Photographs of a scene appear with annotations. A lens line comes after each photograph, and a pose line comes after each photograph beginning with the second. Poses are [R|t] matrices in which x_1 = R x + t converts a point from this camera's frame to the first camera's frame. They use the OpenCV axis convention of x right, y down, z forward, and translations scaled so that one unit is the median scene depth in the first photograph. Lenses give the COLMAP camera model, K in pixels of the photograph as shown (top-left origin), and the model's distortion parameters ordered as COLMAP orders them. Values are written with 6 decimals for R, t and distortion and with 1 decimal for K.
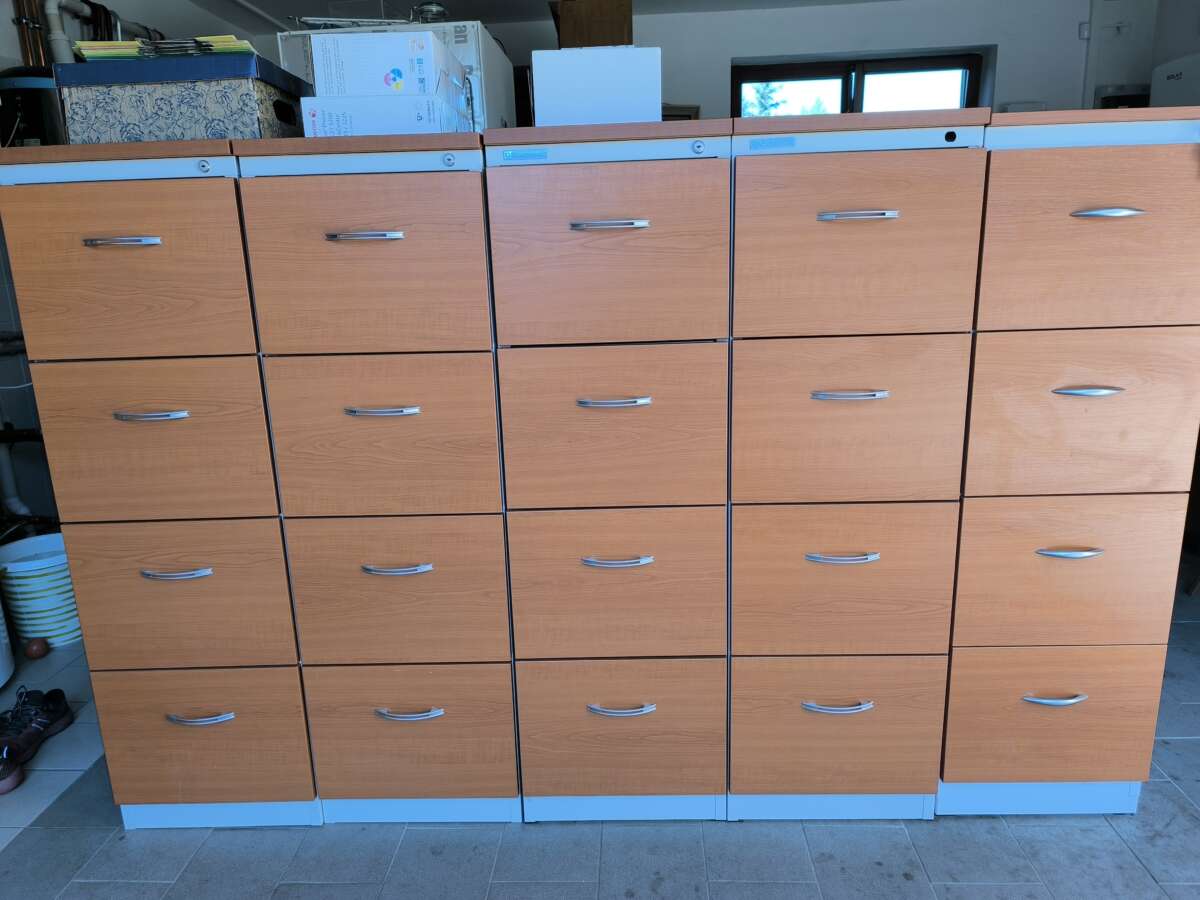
lens RADIAL K [[841.2, 0, 593.3], [0, 841.2, 458.4], [0, 0, 1]] dist [0.013196, -0.031243]
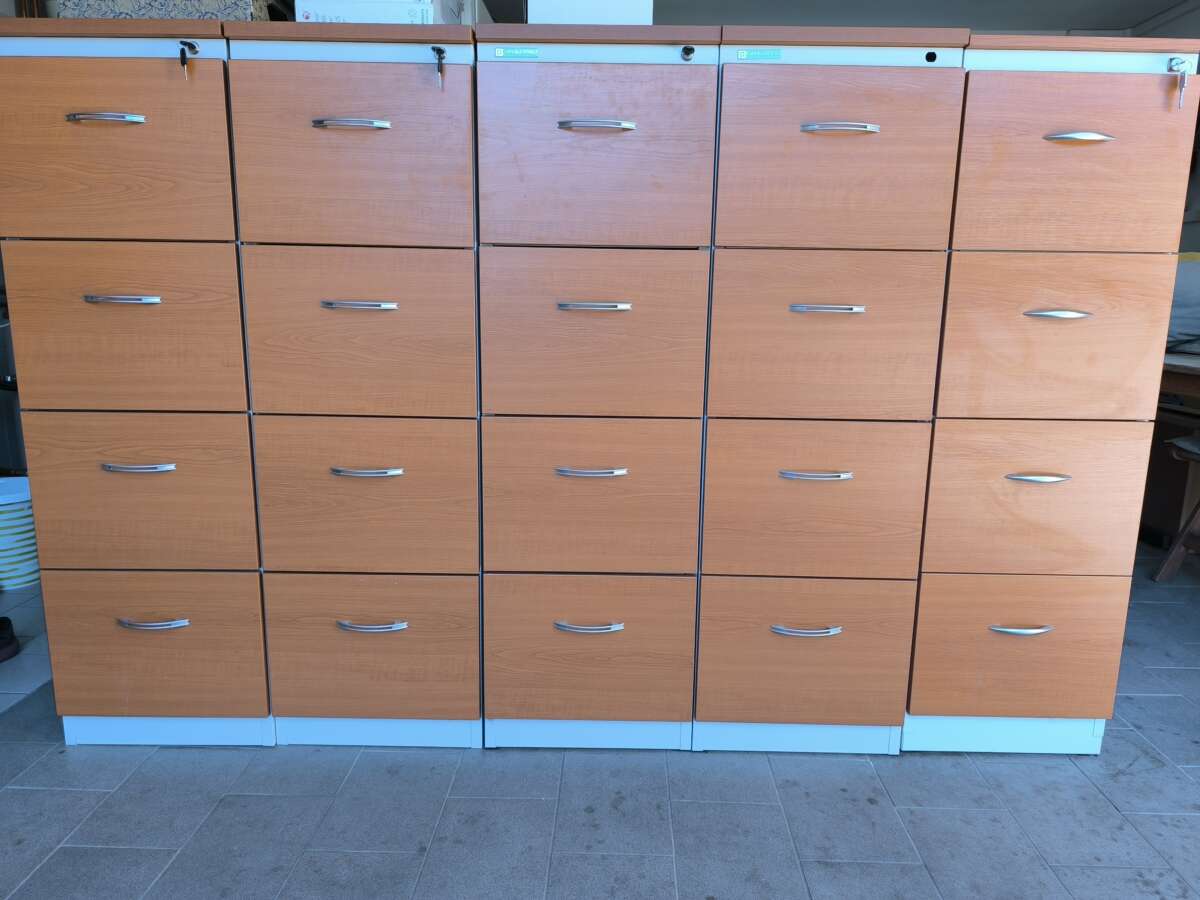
lens RADIAL K [[841.2, 0, 602.5], [0, 841.2, 462.7], [0, 0, 1]] dist [0.013196, -0.031243]
pose [[0.998474, 0.042023, 0.035835, 0.006142], [-0.040346, 0.998112, -0.046306, 0.158549], [-0.037714, 0.044790, 0.998284, 0.008343]]
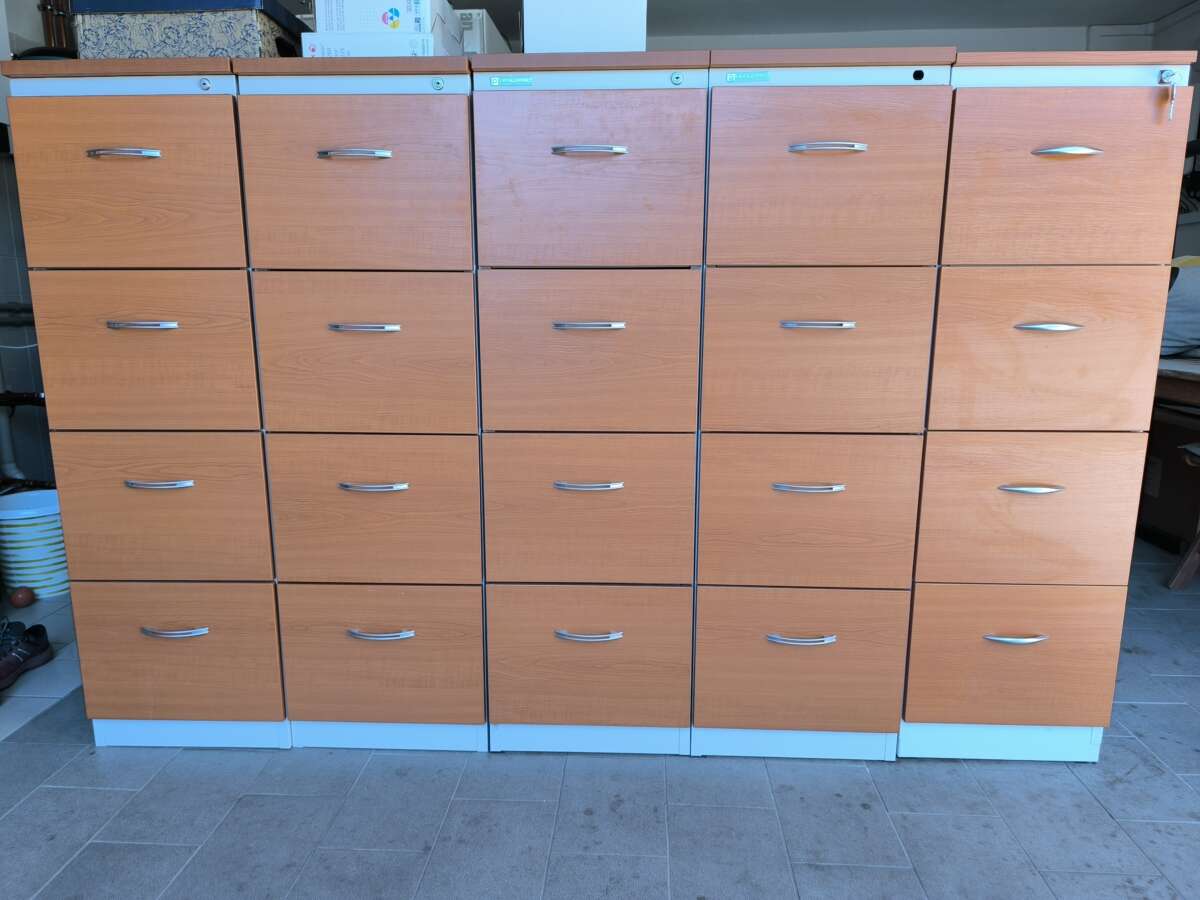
lens RADIAL K [[841.2, 0, 592.4], [0, 841.2, 472.6], [0, 0, 1]] dist [0.013196, -0.031243]
pose [[0.999383, 0.034714, -0.005371, 0.038415], [-0.034889, 0.998704, -0.037054, 0.145862], [0.004078, 0.037219, 0.999299, -0.023436]]
